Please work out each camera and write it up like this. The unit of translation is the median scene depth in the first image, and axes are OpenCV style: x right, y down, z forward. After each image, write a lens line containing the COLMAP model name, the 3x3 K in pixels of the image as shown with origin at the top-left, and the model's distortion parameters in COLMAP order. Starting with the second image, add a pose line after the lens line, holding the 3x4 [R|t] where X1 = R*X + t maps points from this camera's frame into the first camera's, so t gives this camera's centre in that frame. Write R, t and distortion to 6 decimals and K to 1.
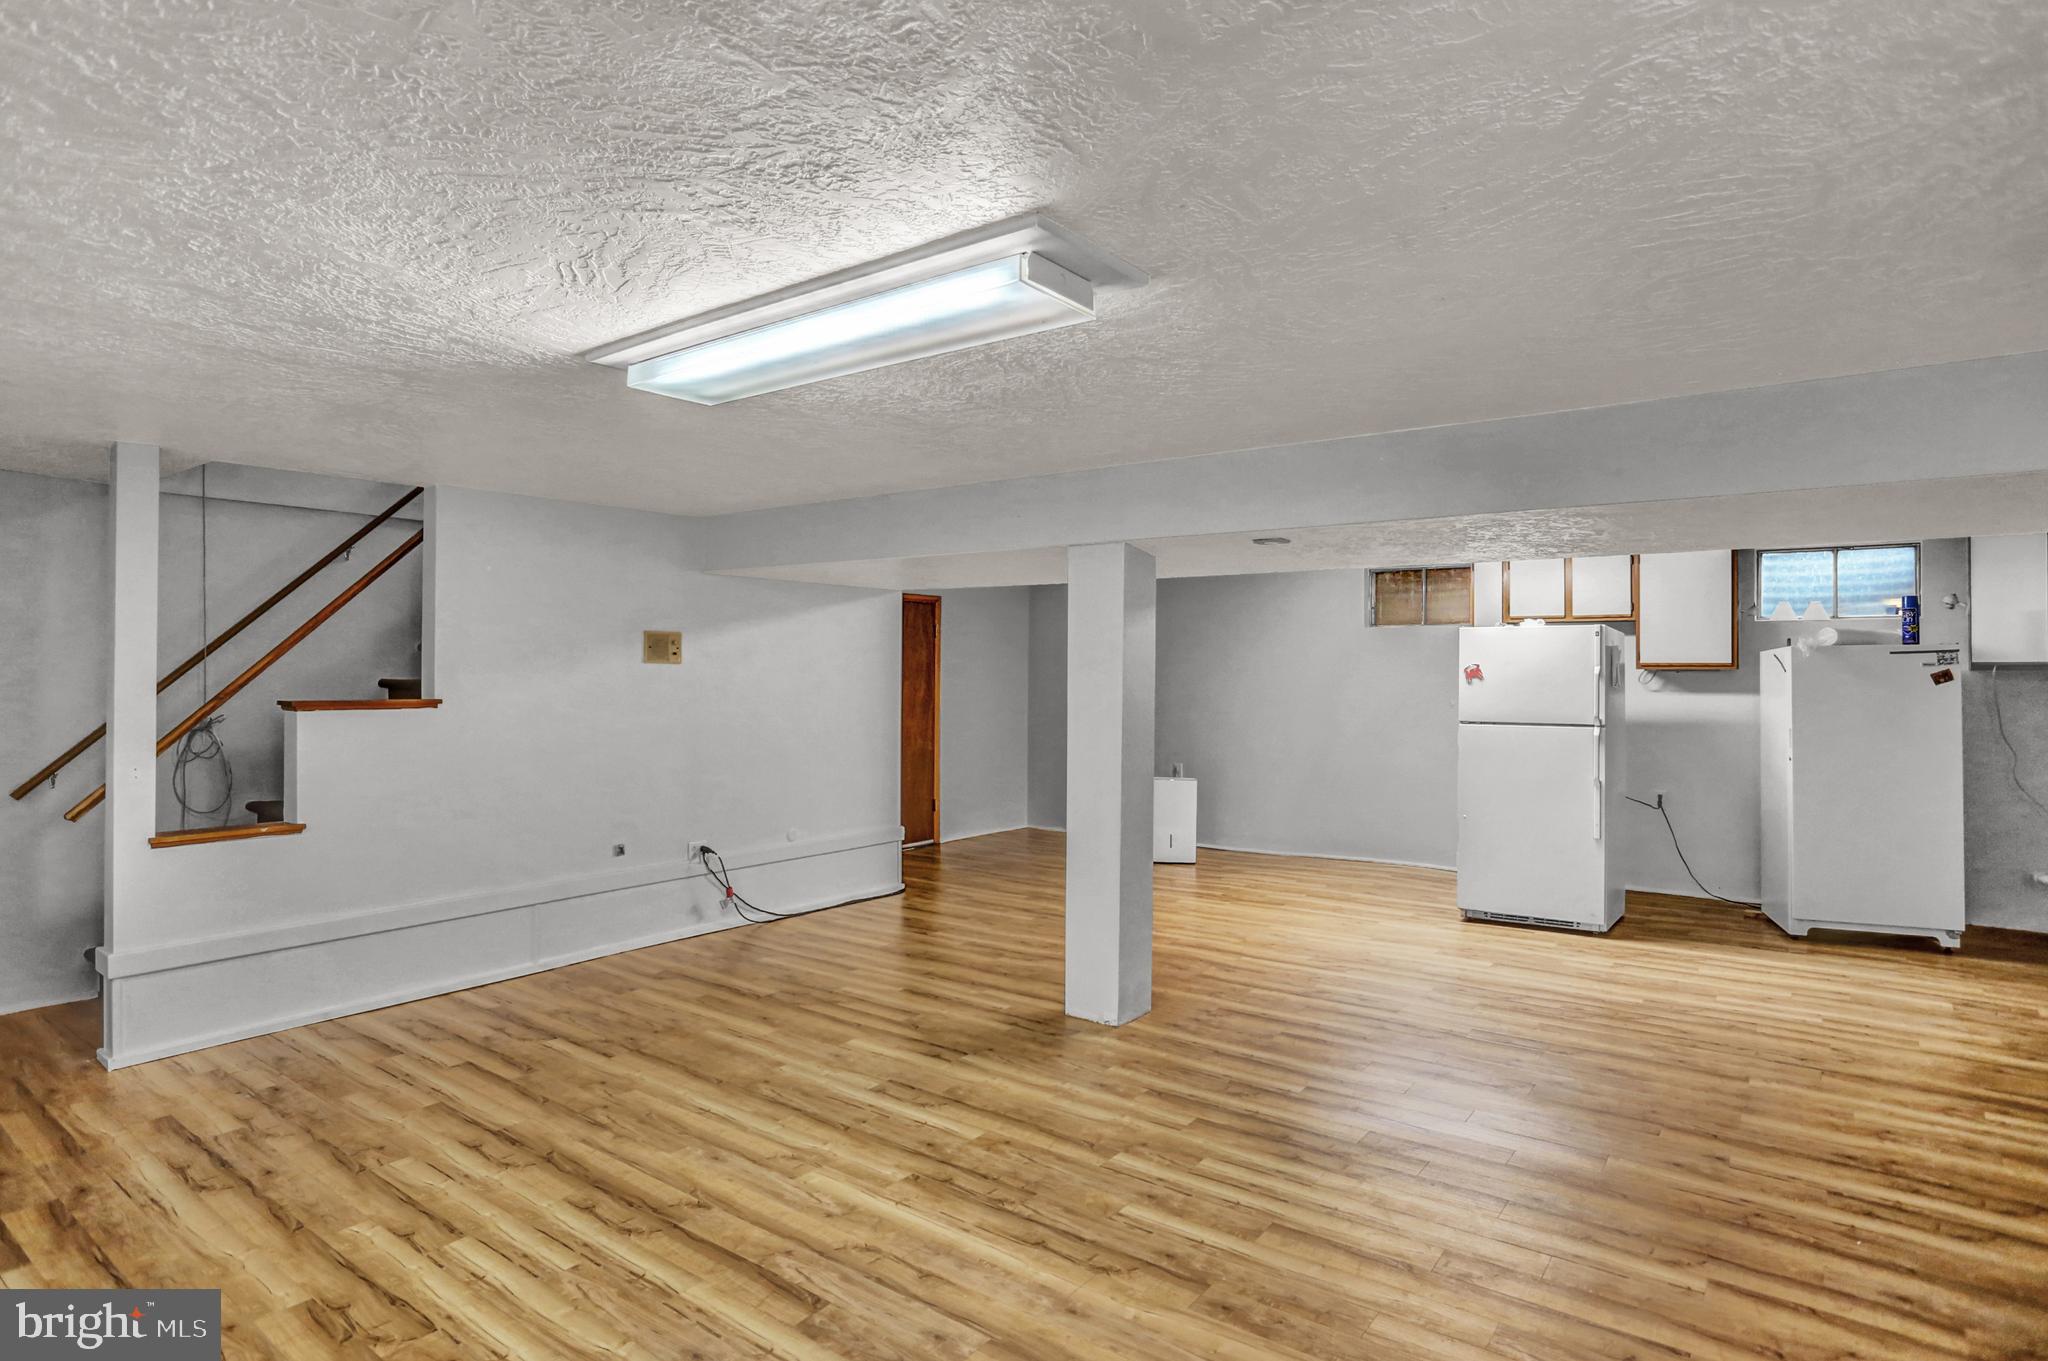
lens RADIAL K [[1125.7, 0, 1018.2], [0, 1125.7, 652.8], [0, 0, 1]] dist [-0.071551, 0.033605]
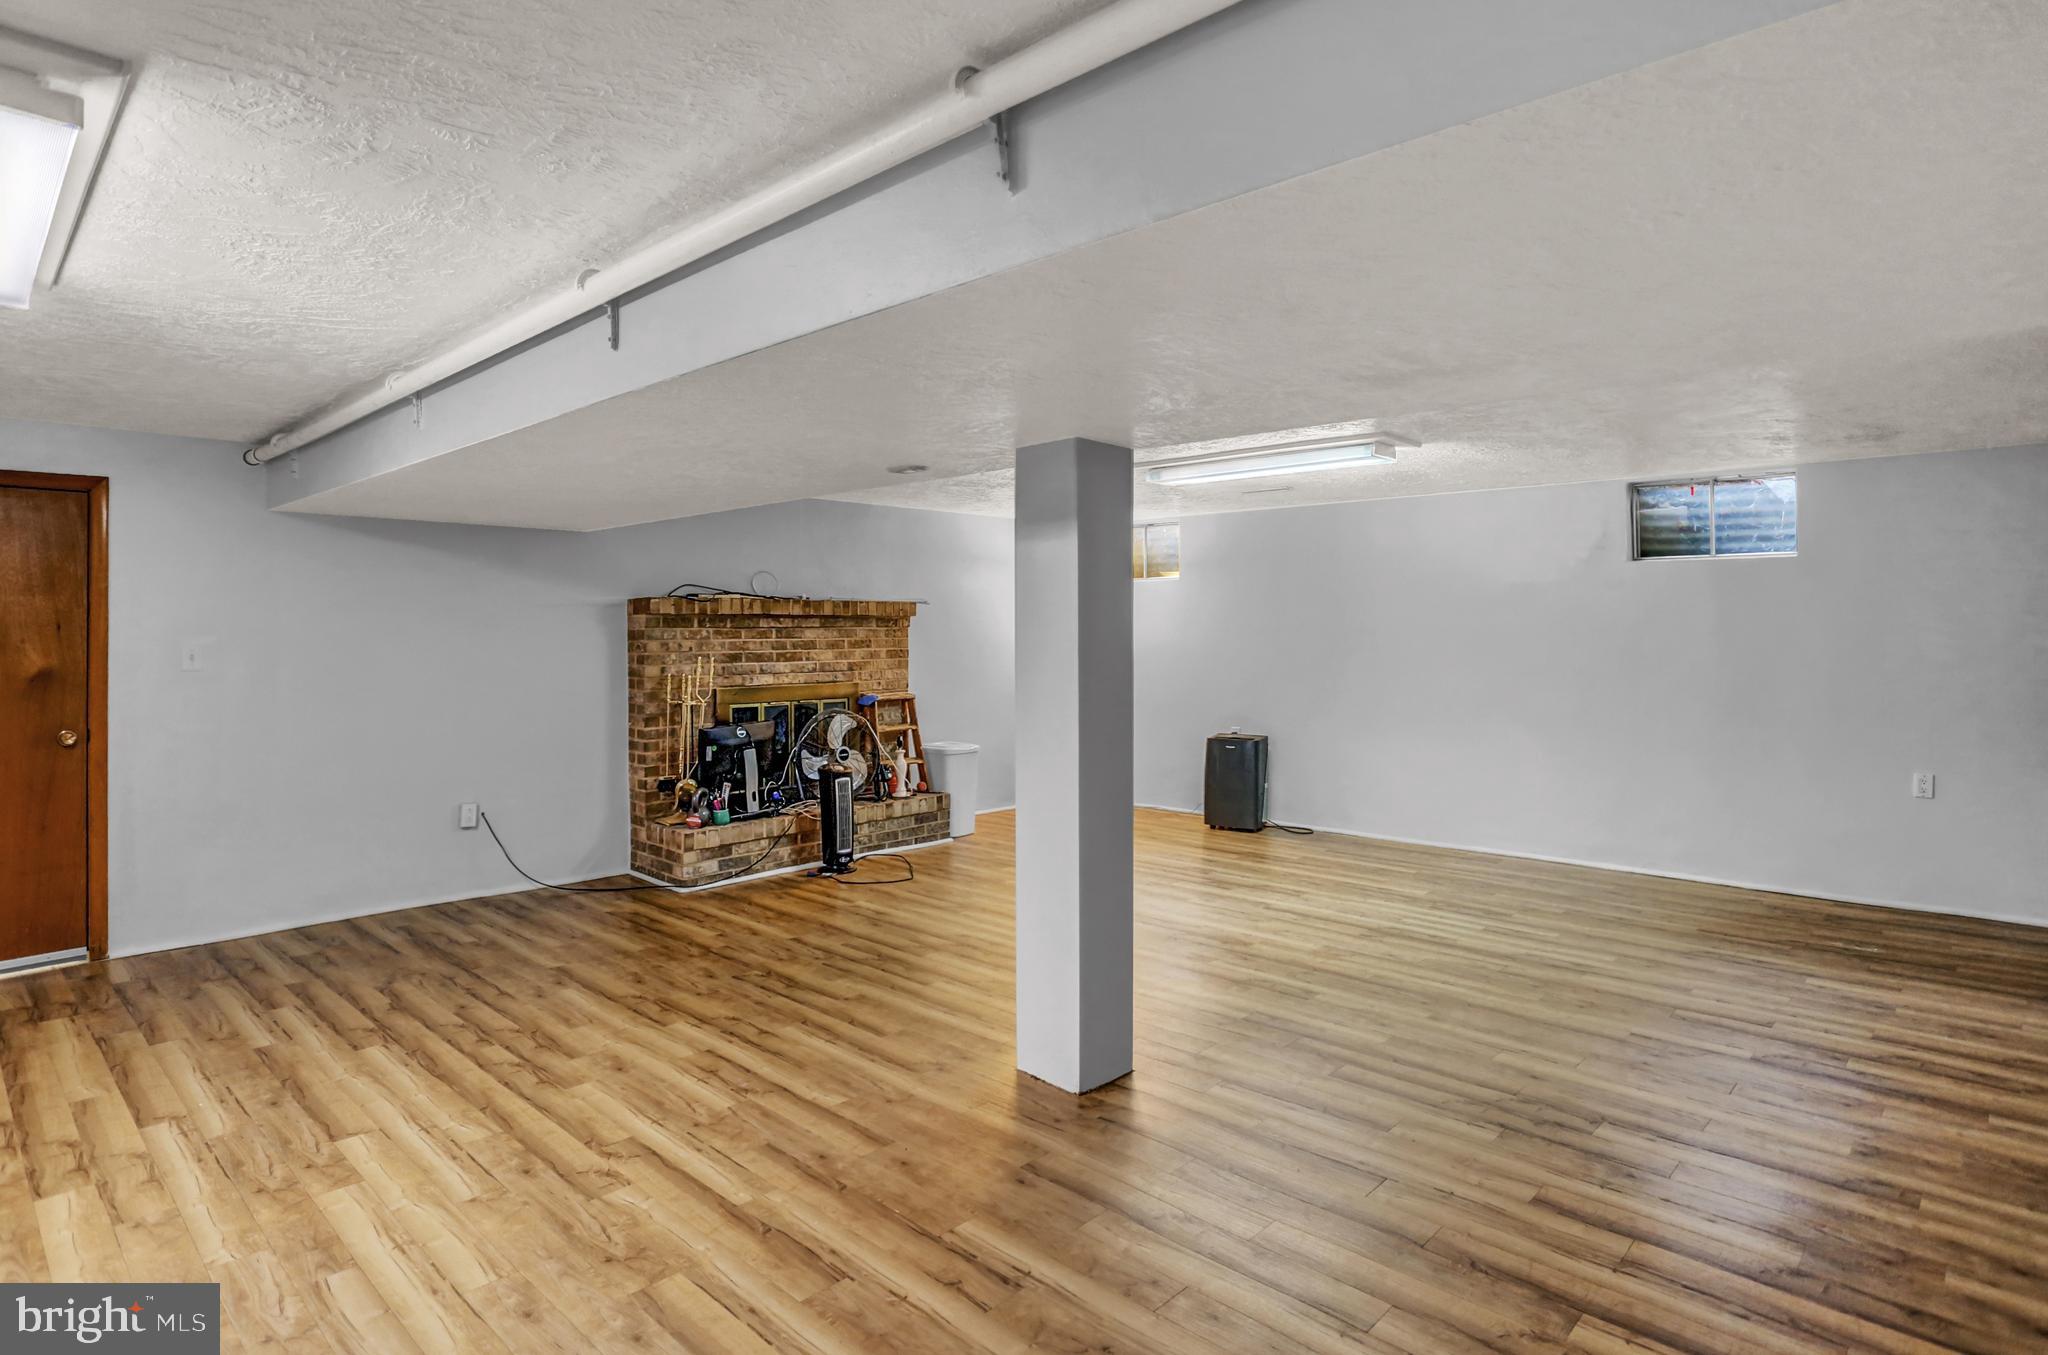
lens RADIAL K [[1055.7, 0, 1052.7], [0, 1055.7, 645.7], [0, 0, 1]] dist [-0.069854, 0.028712]
pose [[-0.996309, -0.000201, 0.085836, 0.046586], [-0.000181, 1.000000, 0.000240, 0.052002], [-0.085836, 0.000223, -0.996309, 2.296972]]
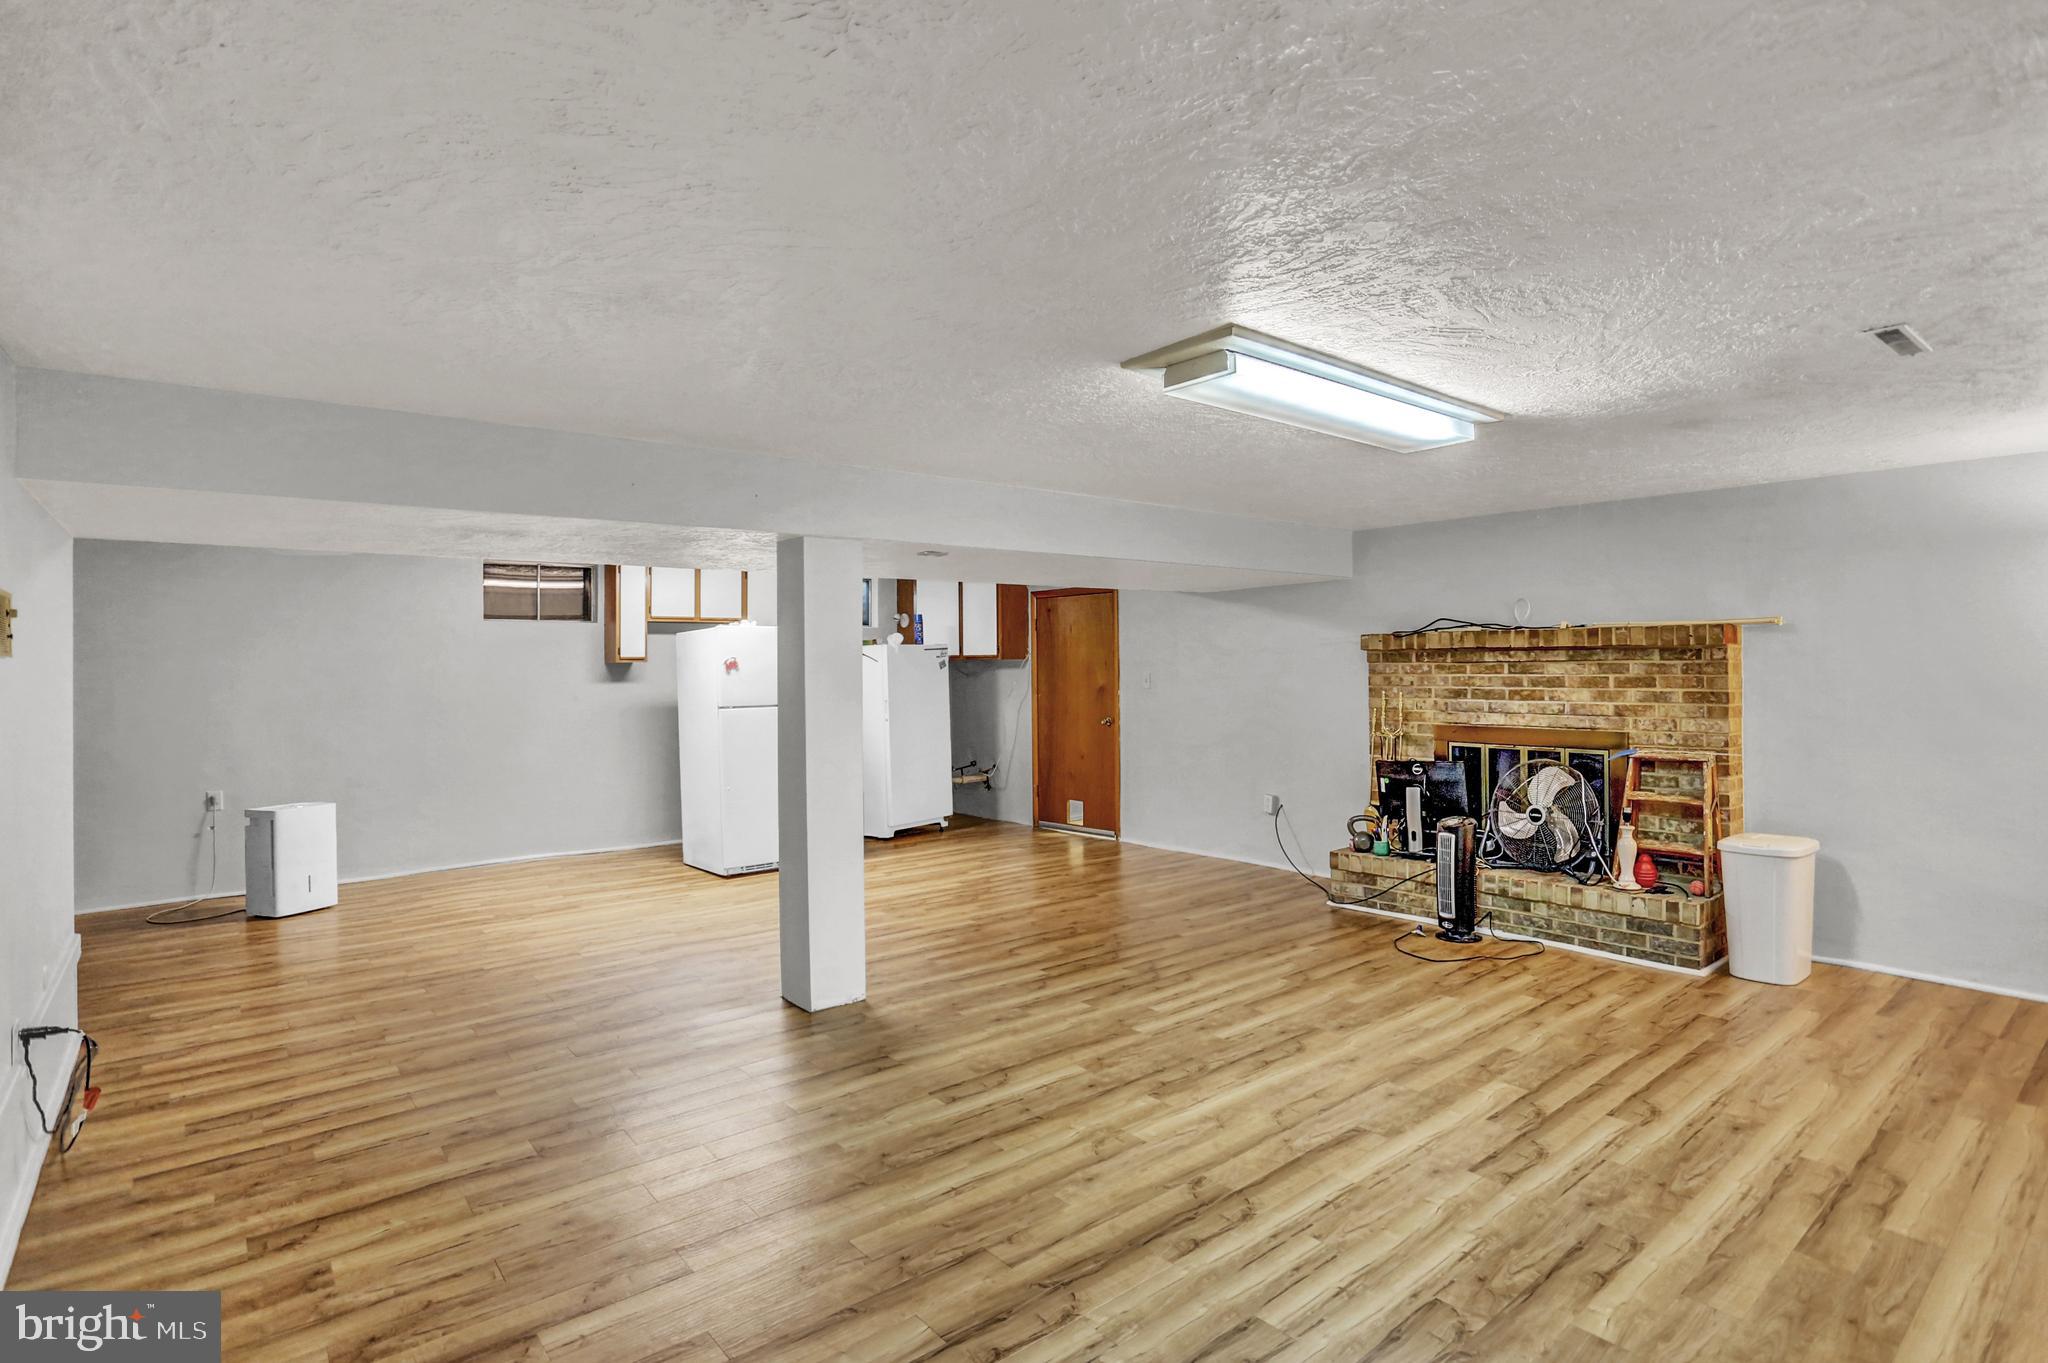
lens RADIAL K [[1055.7, 0, 1052.7], [0, 1055.7, 649.7], [0, 0, 1]] dist [-0.069854, 0.028712]
pose [[0.196684, 0.006688, 0.980444, -1.102418], [-0.004436, 0.999973, -0.005932, 0.013191], [-0.980457, -0.003183, 0.196709, 0.826804]]
